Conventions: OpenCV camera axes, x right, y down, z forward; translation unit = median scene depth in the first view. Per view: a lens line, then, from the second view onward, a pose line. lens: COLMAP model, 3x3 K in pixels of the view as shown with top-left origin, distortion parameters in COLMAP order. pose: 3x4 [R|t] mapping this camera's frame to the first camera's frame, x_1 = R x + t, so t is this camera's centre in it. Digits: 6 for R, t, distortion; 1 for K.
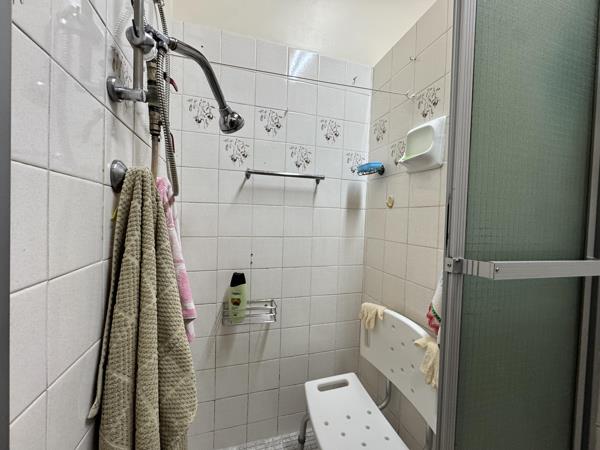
lens RADIAL K [[241.3, 0, 299.3], [0, 241.3, 224.8], [0, 0, 1]] dist [-0.003143, -0.000193]
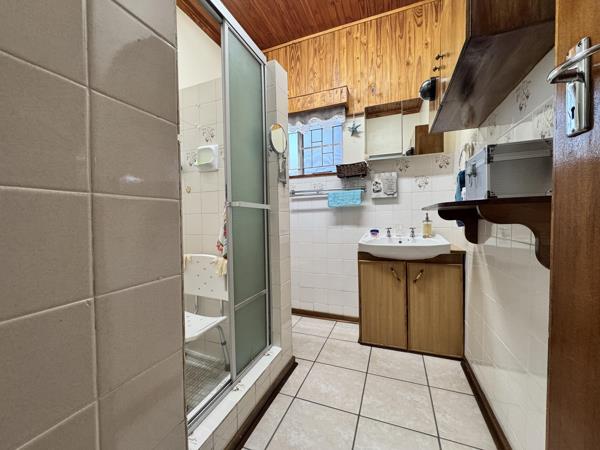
lens RADIAL K [[241.3, 0, 295.6], [0, 241.3, 225.1], [0, 0, 1]] dist [-0.003143, -0.000193]
pose [[0.638571, -0.063365, 0.766950, -0.419043], [0.053349, 0.997852, 0.038022, 0.123605], [-0.767711, 0.016636, 0.640580, -0.571672]]
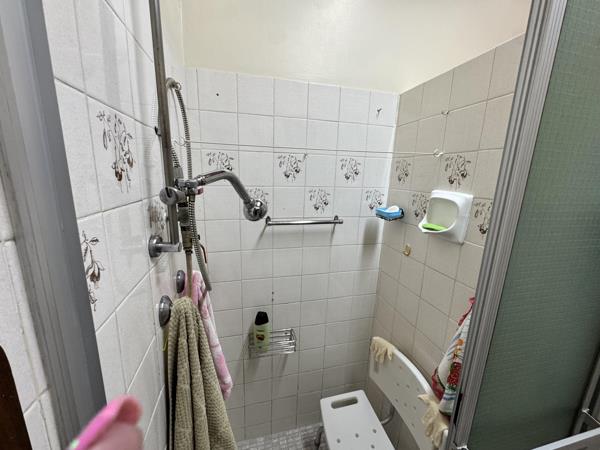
lens RADIAL K [[241.3, 0, 298.4], [0, 241.3, 222.1], [0, 0, 1]] dist [-0.003143, -0.000193]
pose [[0.998737, 0.009921, -0.049253, -0.034676], [-0.000941, 0.983834, 0.179079, -0.413600], [0.050233, -0.178806, 0.982601, -0.003720]]
